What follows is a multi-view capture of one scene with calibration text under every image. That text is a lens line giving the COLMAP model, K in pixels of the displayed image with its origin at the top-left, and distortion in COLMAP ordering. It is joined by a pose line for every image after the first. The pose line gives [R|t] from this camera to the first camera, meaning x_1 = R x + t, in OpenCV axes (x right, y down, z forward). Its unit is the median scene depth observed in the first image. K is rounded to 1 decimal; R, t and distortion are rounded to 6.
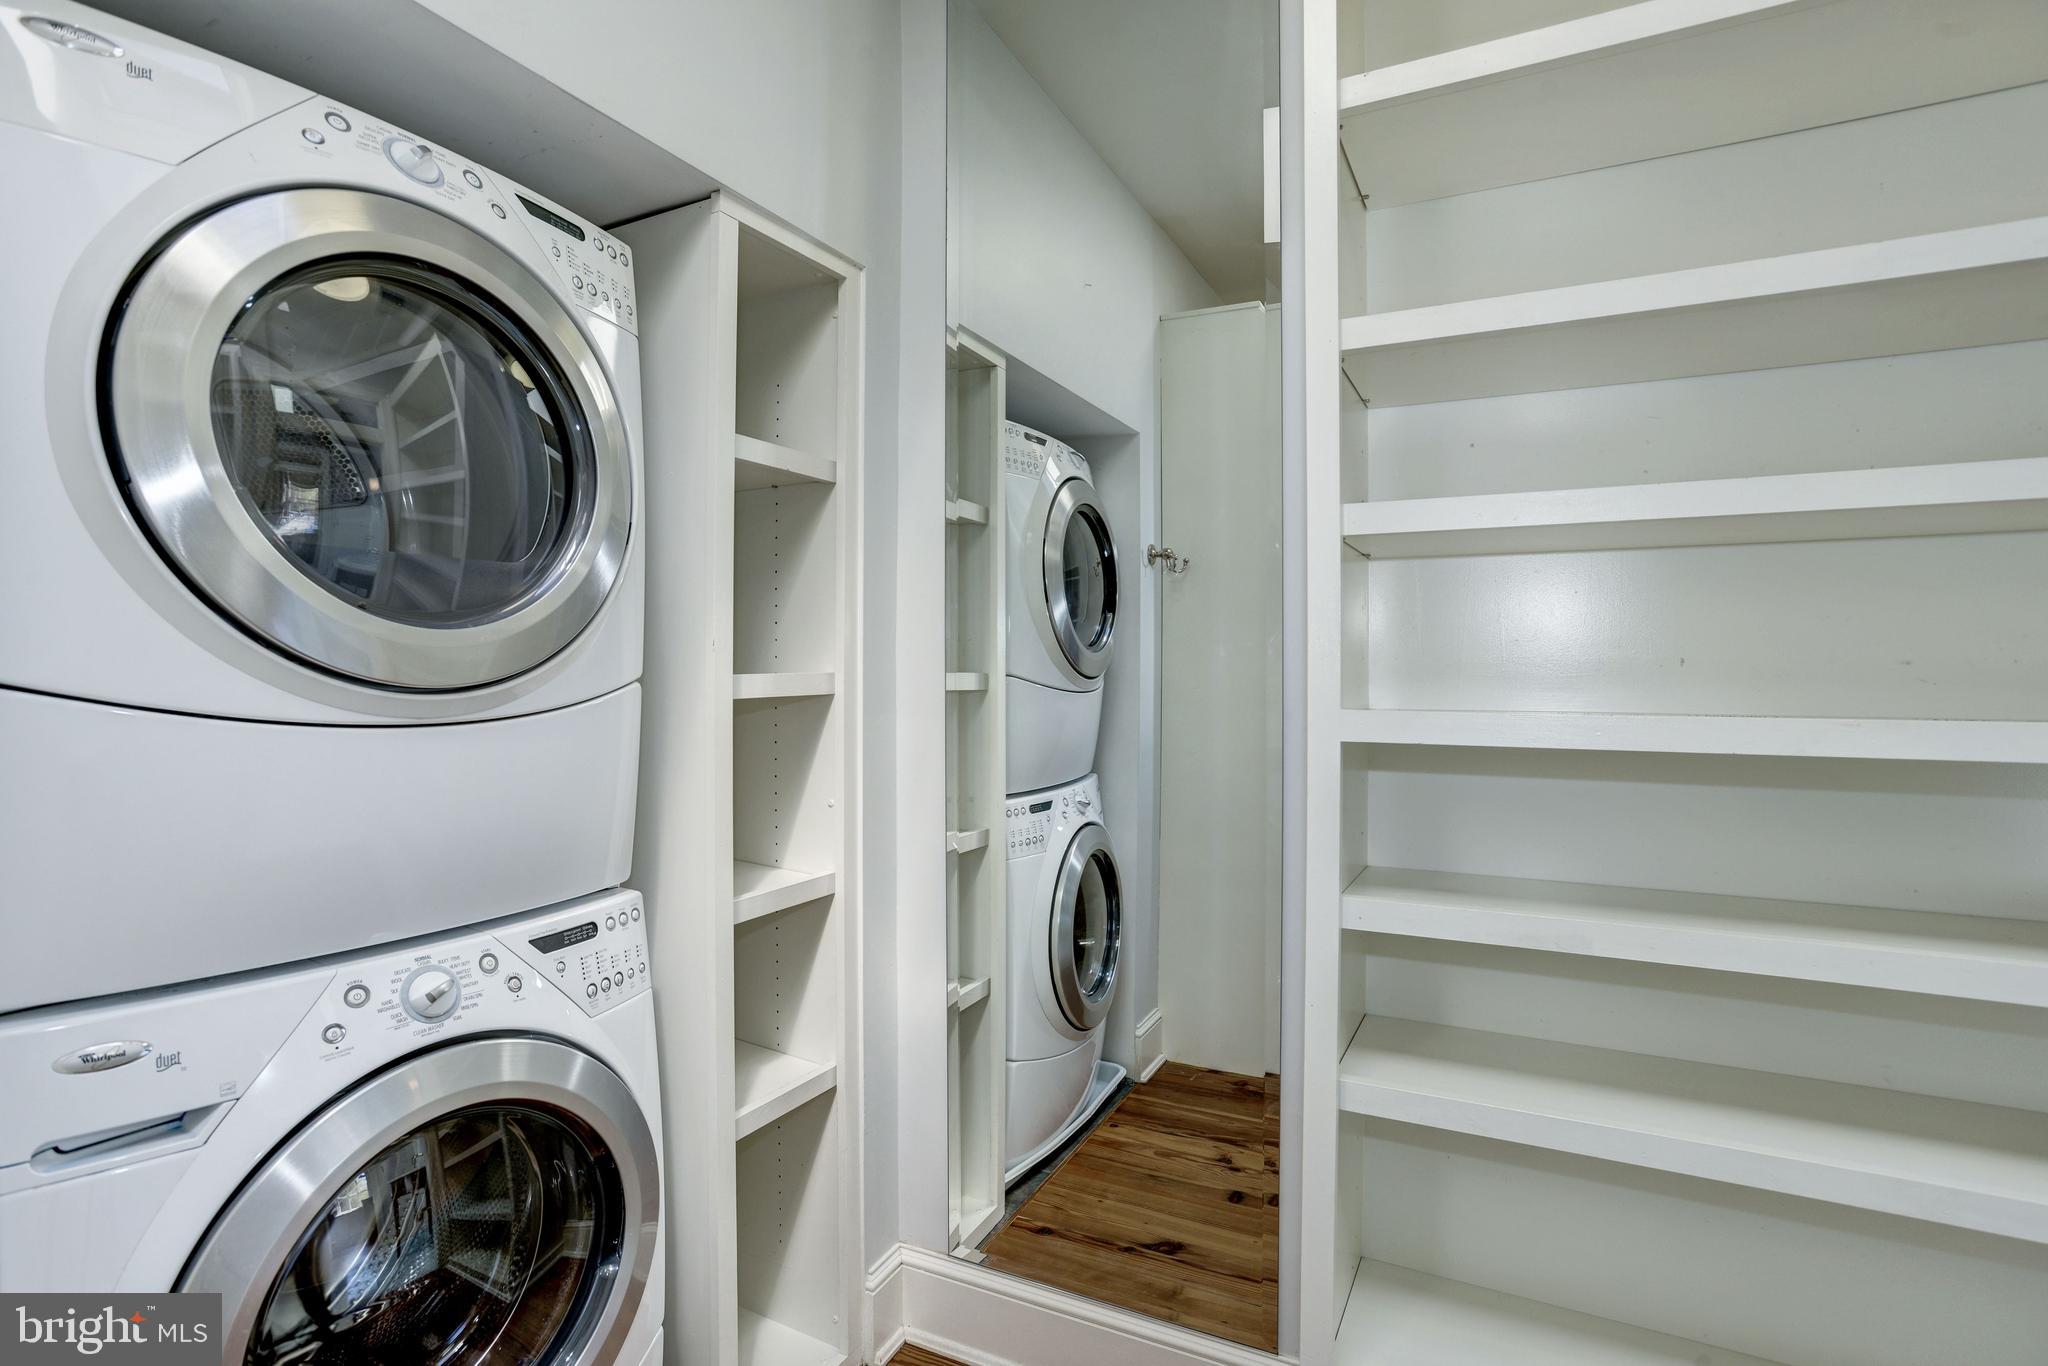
lens RADIAL K [[1000.1, 0, 1036.5], [0, 1000.1, 665.7], [0, 0, 1]] dist [-0.047101, 0.018564]
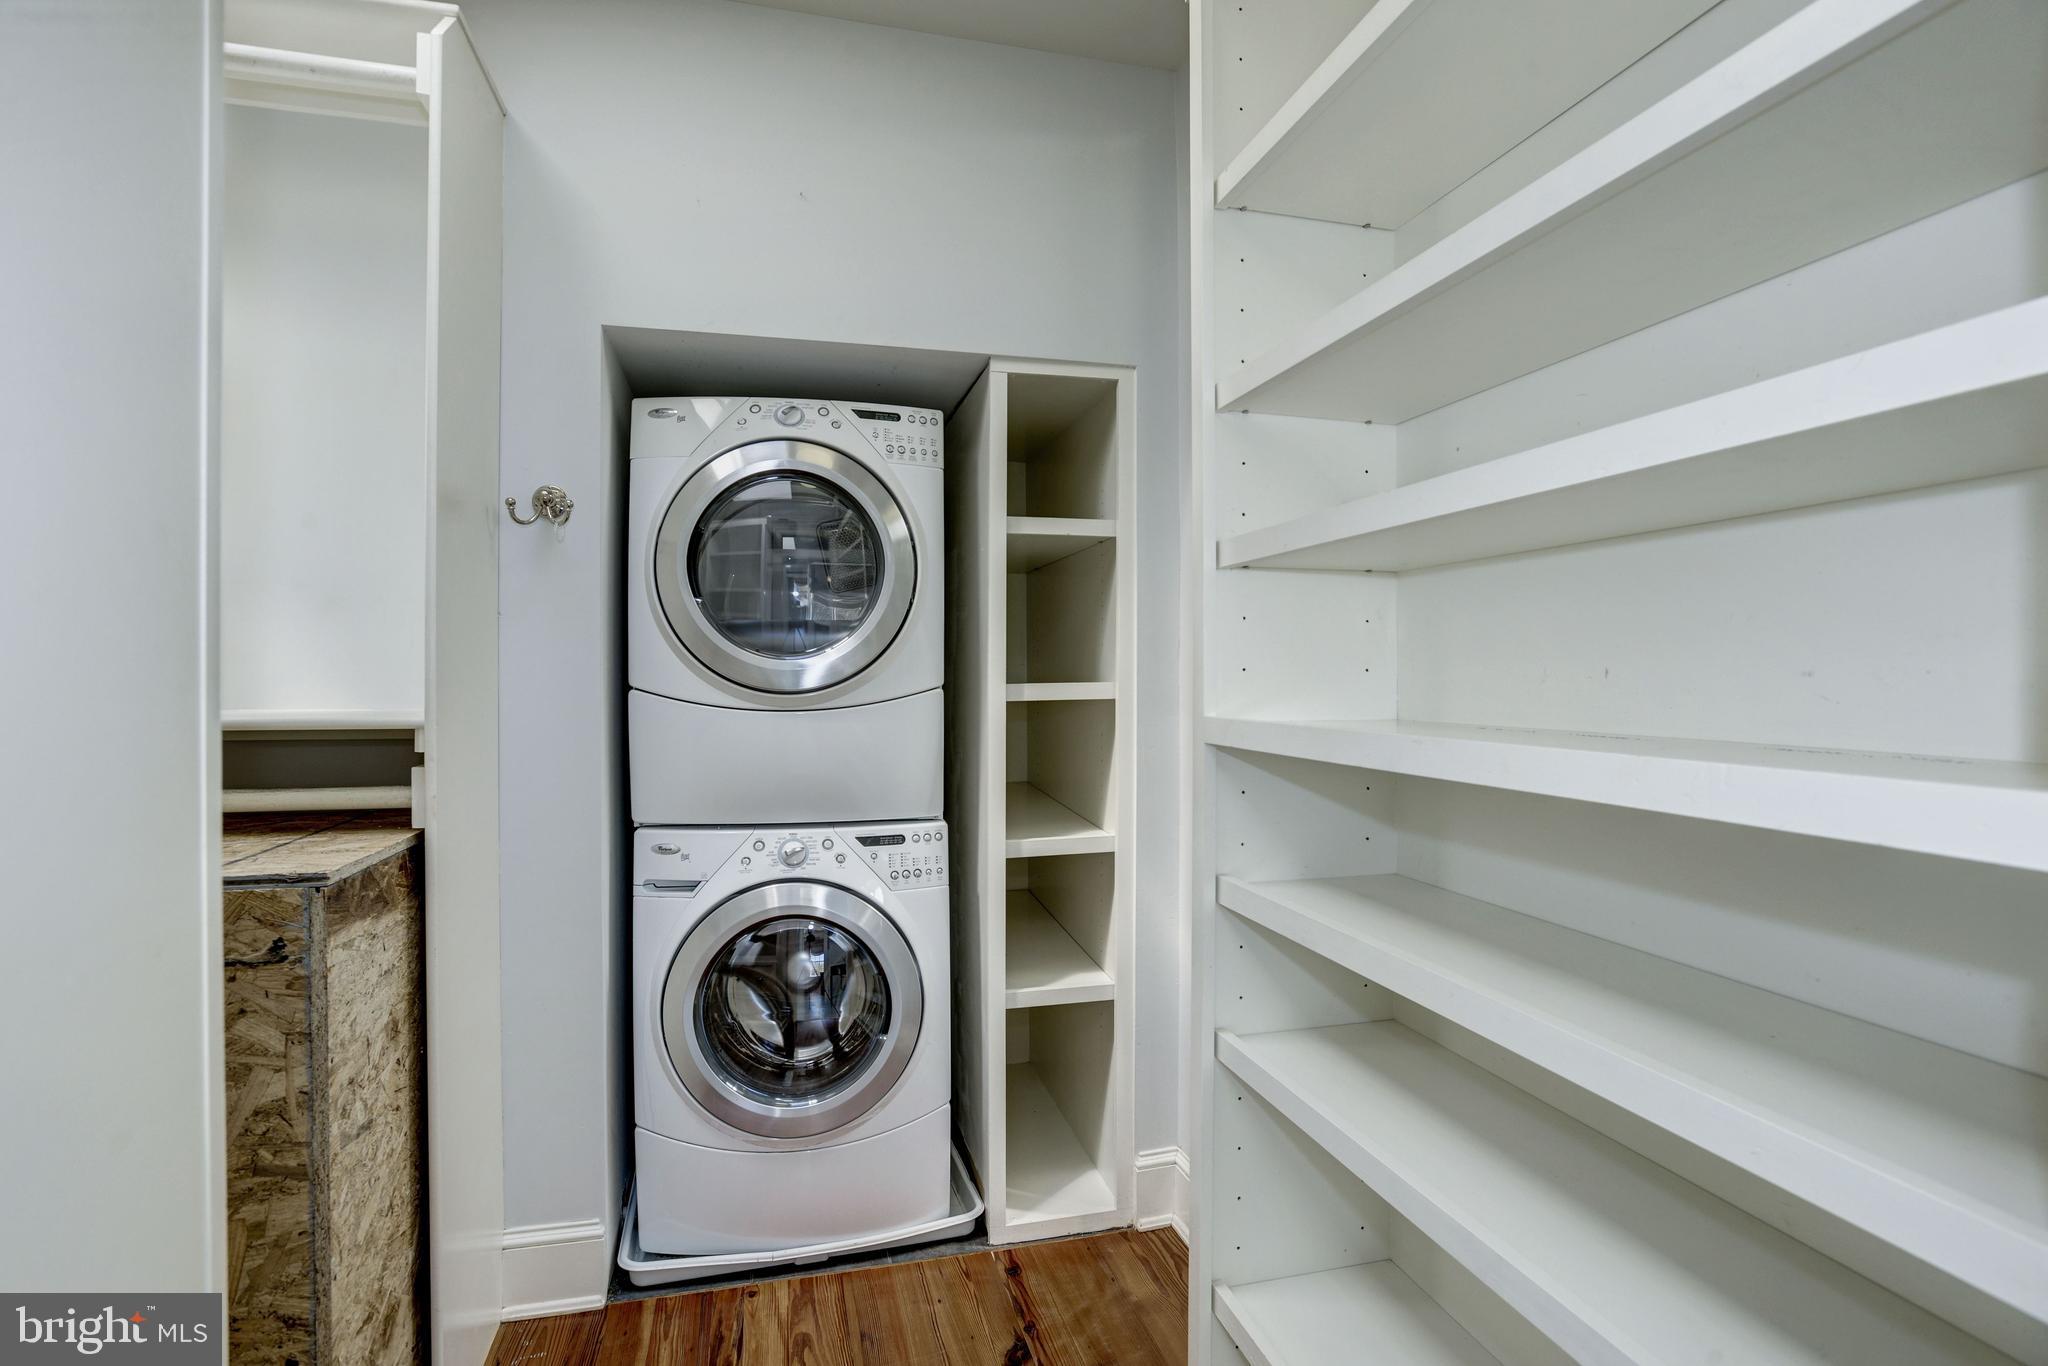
lens RADIAL K [[1000.1, 0, 1071.7], [0, 1000.1, 677.1], [0, 0, 1]] dist [-0.047101, 0.018564]
pose [[0.643720, -0.003640, -0.765252, 1.084780], [0.005598, 0.999984, -0.000047, -0.002343], [0.765240, -0.004254, 0.643731, 0.157557]]
